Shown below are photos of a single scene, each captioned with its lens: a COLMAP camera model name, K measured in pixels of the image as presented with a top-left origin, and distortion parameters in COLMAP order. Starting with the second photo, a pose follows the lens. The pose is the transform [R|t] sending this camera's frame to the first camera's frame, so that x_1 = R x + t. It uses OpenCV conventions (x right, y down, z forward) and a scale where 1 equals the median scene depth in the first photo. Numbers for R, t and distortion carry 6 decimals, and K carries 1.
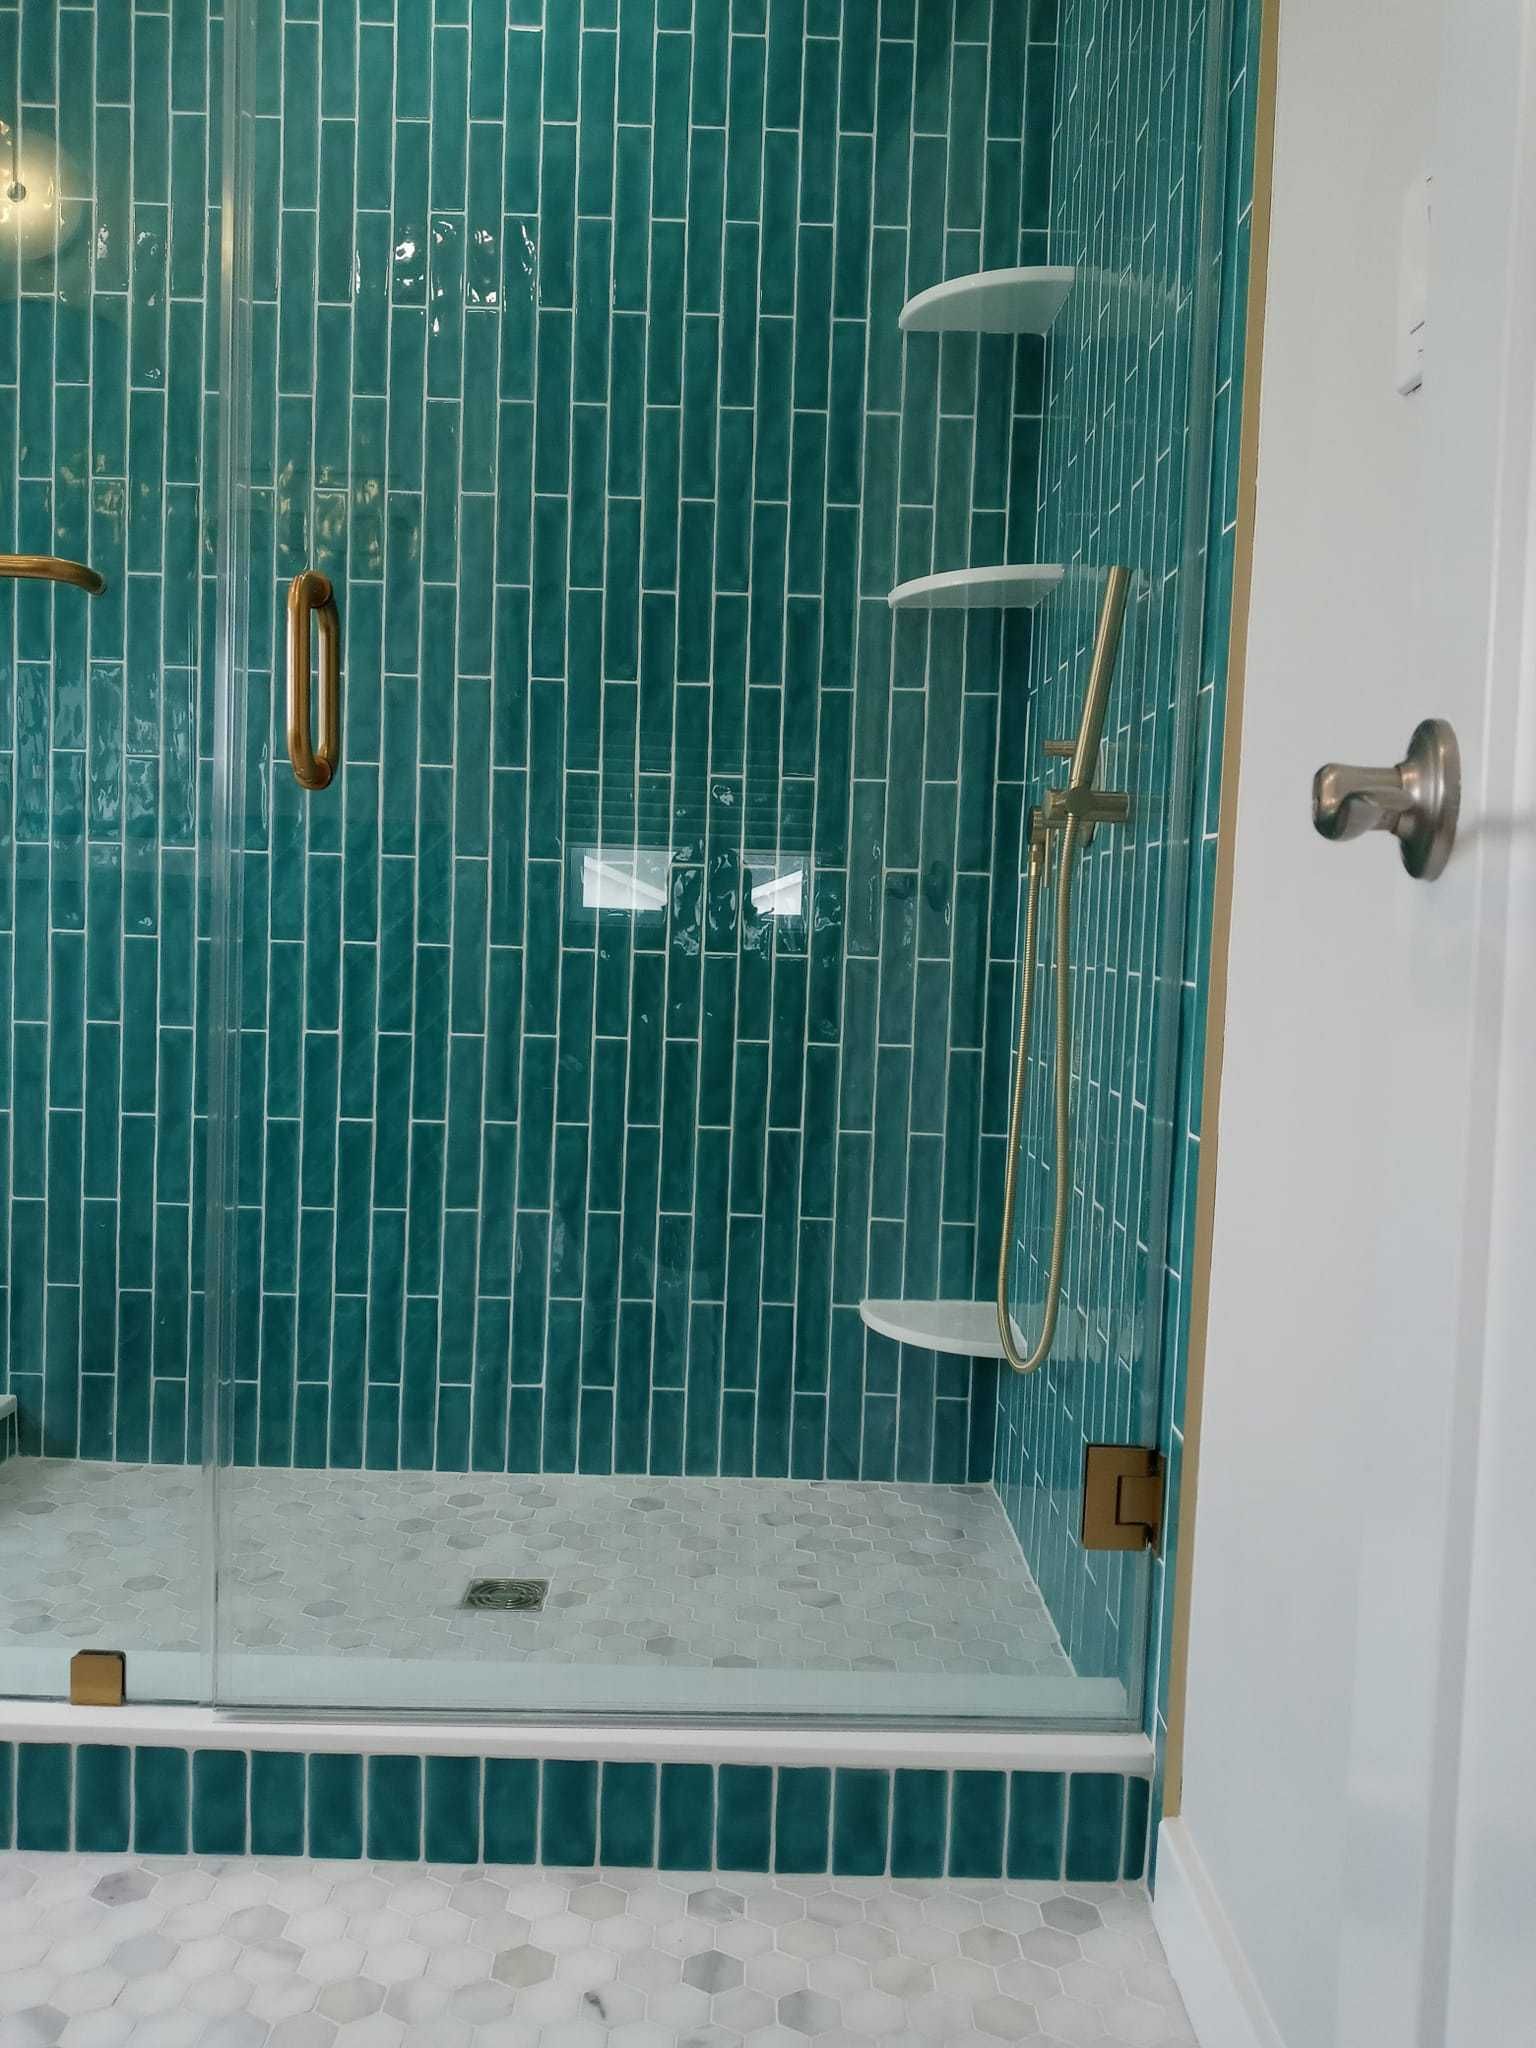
lens RADIAL K [[1633.1, 0, 769.3], [0, 1633.1, 1019.4], [0, 0, 1]] dist [0.045979, -0.091238]
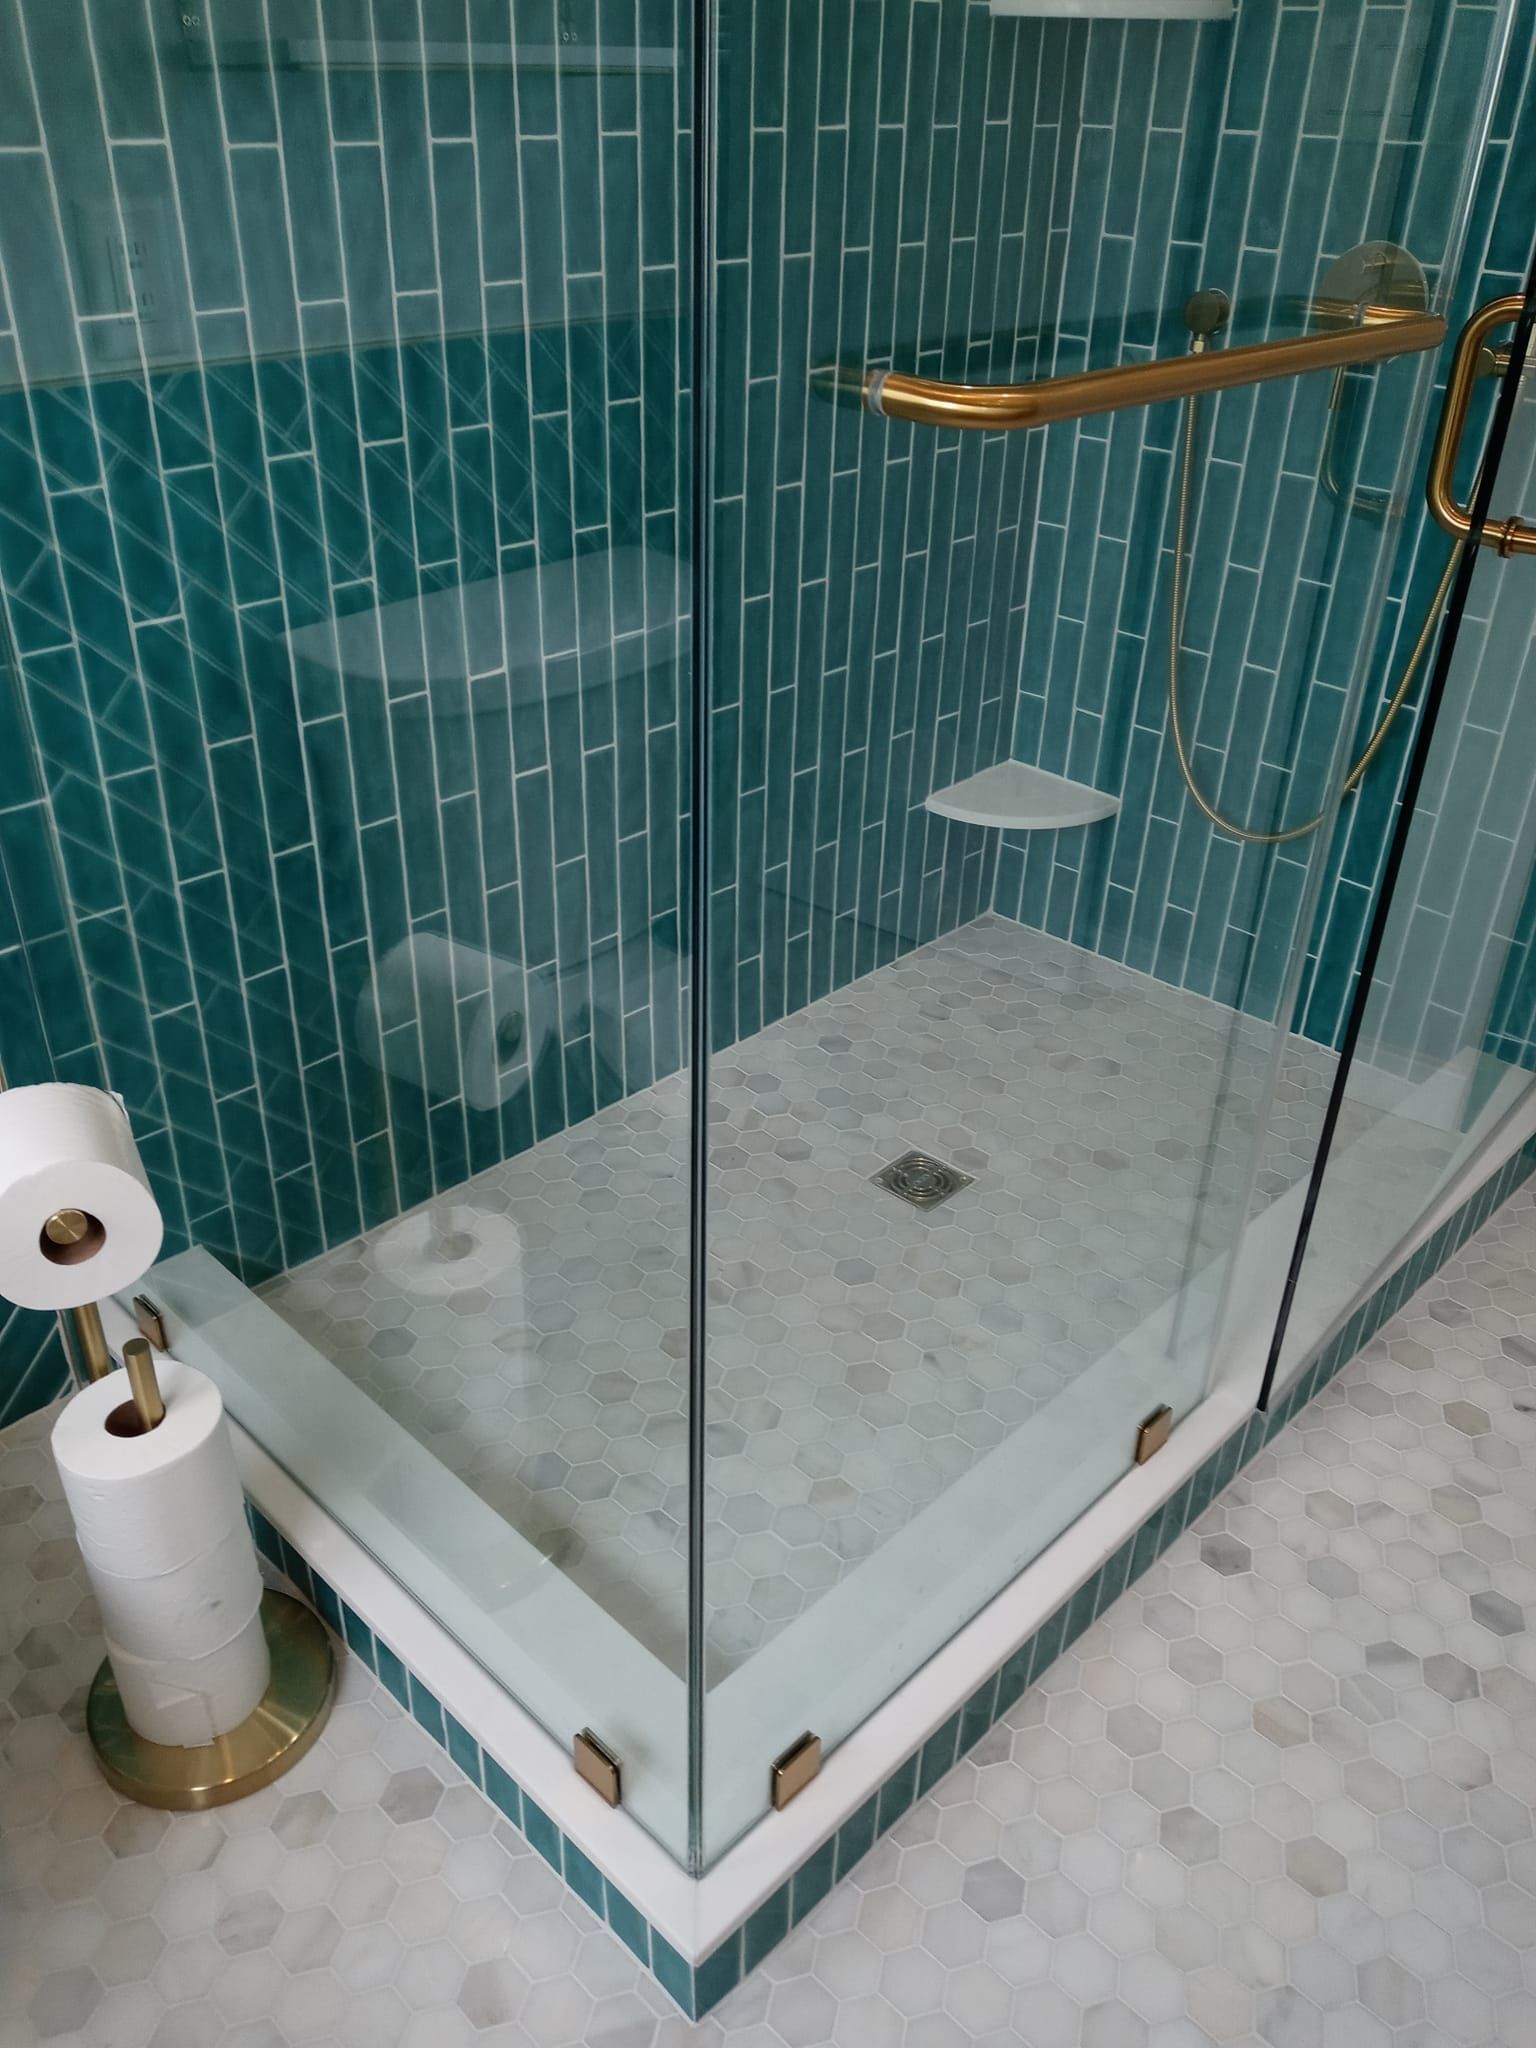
lens RADIAL K [[1609.2, 0, 766.6], [0, 1609.2, 1040.4], [0, 0, 1]] dist [0.046849, -0.004356]
pose [[0.706544, -0.385328, 0.593564, -0.701468], [0.043423, 0.860785, 0.507113, -0.225577], [-0.706336, -0.332523, 0.624914, 0.382465]]
